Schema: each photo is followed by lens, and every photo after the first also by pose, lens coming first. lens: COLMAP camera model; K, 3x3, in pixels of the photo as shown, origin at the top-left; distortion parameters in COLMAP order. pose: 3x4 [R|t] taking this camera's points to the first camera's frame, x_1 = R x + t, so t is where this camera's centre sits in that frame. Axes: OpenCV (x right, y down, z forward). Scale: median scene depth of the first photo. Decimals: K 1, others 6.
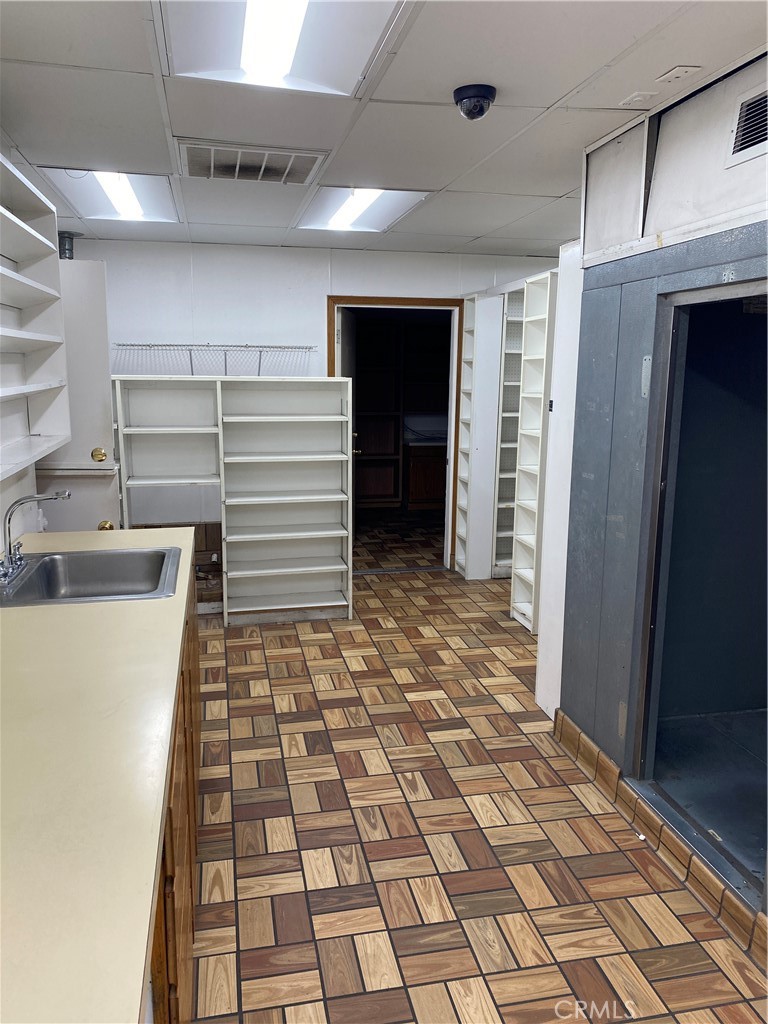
lens RADIAL K [[782.8, 0, 376.6], [0, 782.8, 516.5], [0, 0, 1]] dist [0.035979, -0.040650]
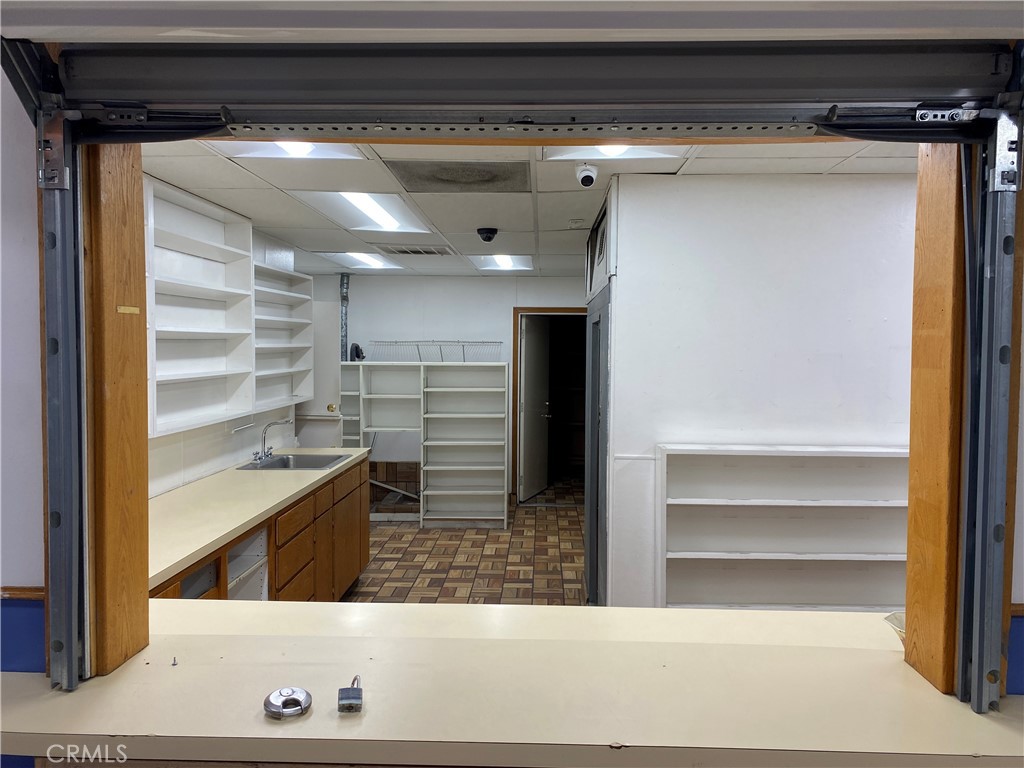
lens RADIAL K [[782.8, 0, 520.1], [0, 782.8, 386.1], [0, 0, 1]] dist [0.035979, -0.040650]
pose [[0.972541, 0.013248, -0.232354, 0.421012], [-0.045363, 0.990020, -0.133424, 0.080253], [0.228268, 0.140301, 0.963436, -0.542434]]
